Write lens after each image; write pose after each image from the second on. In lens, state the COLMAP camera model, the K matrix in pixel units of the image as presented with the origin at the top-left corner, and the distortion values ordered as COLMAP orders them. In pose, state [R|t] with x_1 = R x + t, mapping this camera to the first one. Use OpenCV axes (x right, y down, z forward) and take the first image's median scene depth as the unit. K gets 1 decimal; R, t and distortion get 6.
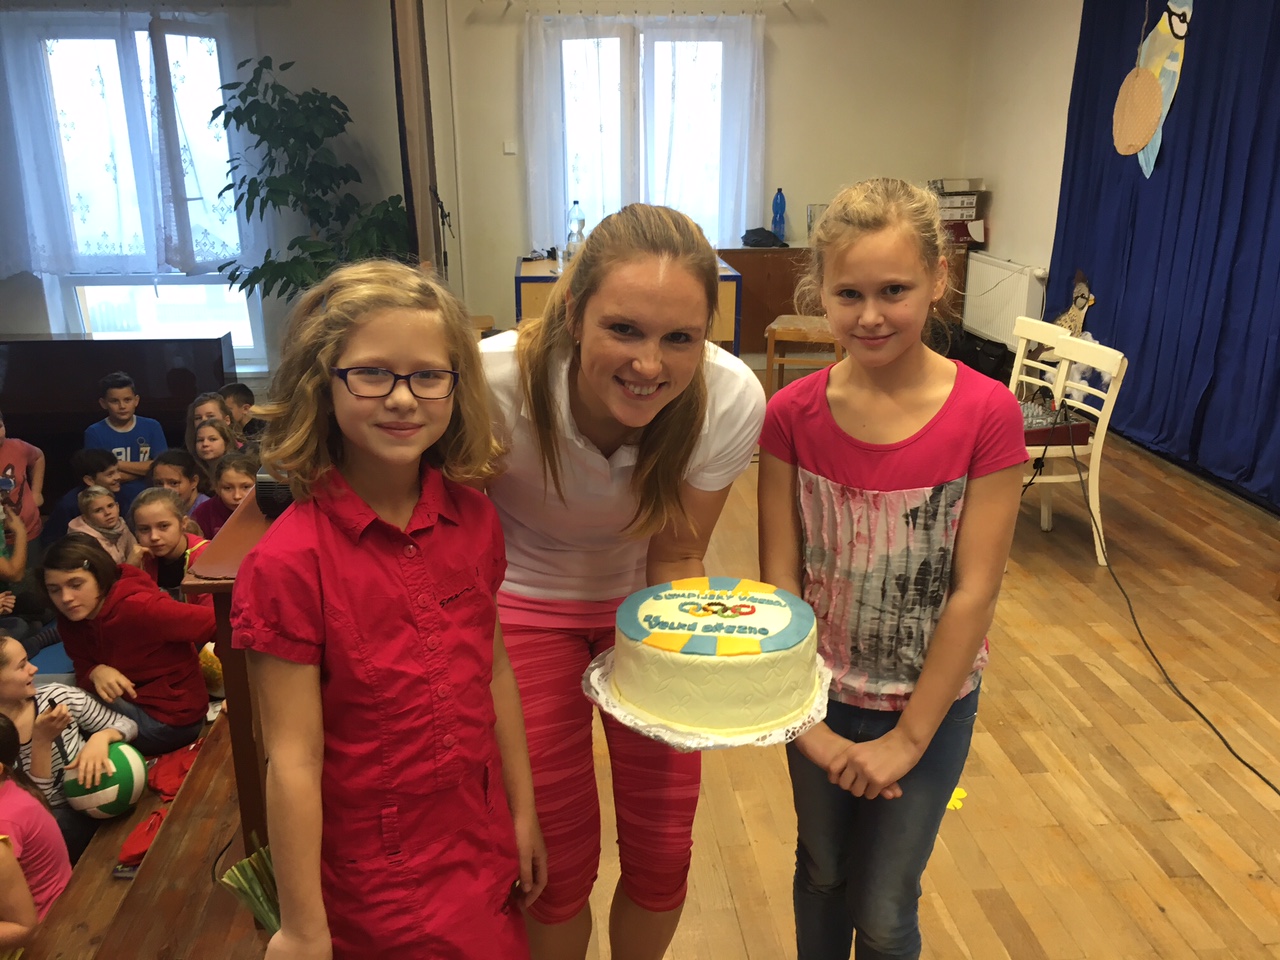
lens RADIAL K [[1075.6, 0, 639.4], [0, 1075.6, 479.5], [0, 0, 1]] dist [-0.035554, -0.004237]
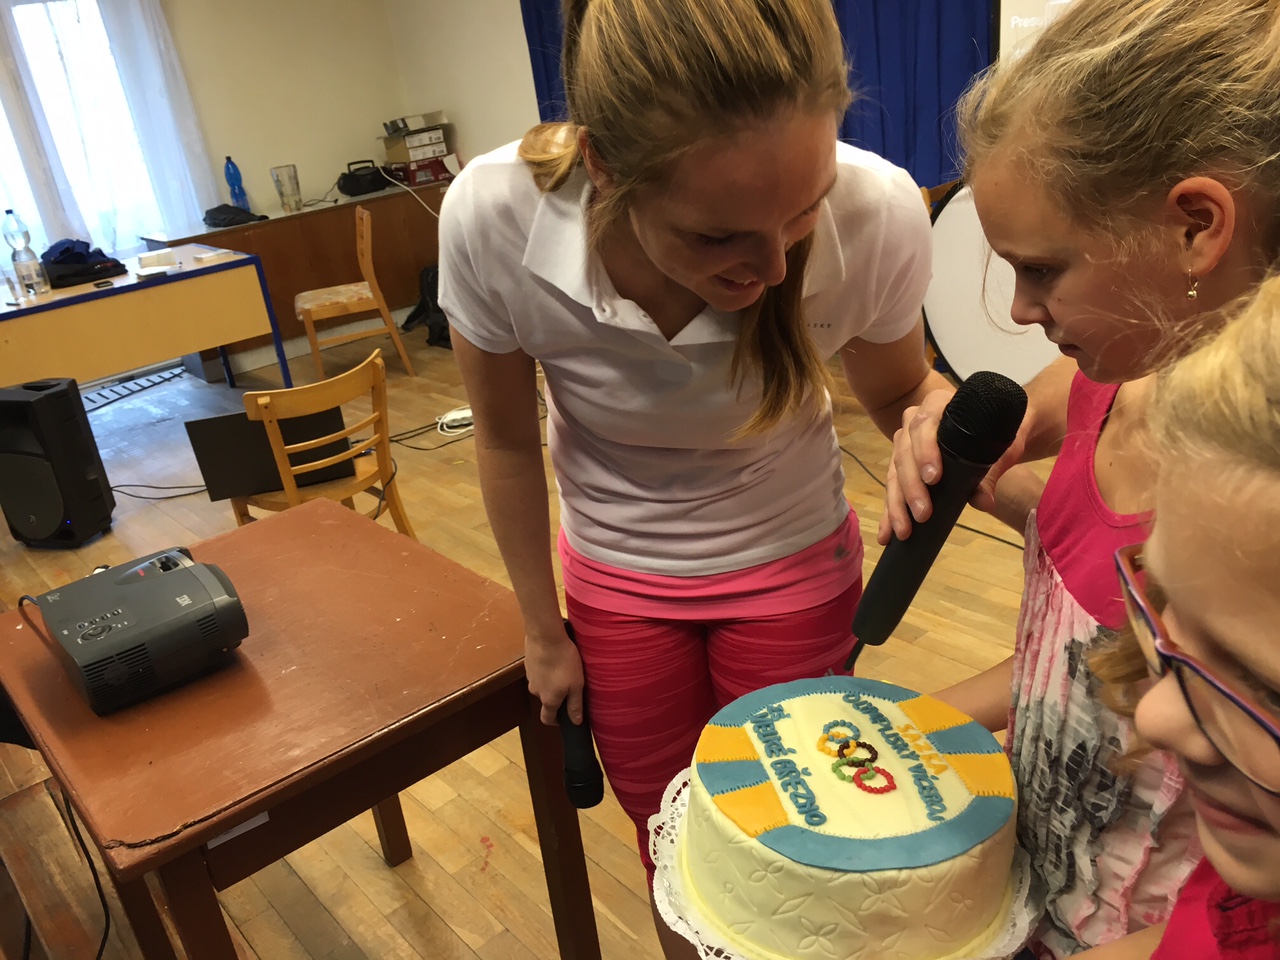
lens RADIAL K [[1075.6, 0, 640.8], [0, 1075.6, 480.9], [0, 0, 1]] dist [-0.035554, -0.004237]
pose [[0.807612, -0.307537, 0.503173, -0.122362], [0.287994, 0.950265, 0.118557, -0.026930], [-0.514608, 0.049163, 0.856015, 0.096736]]
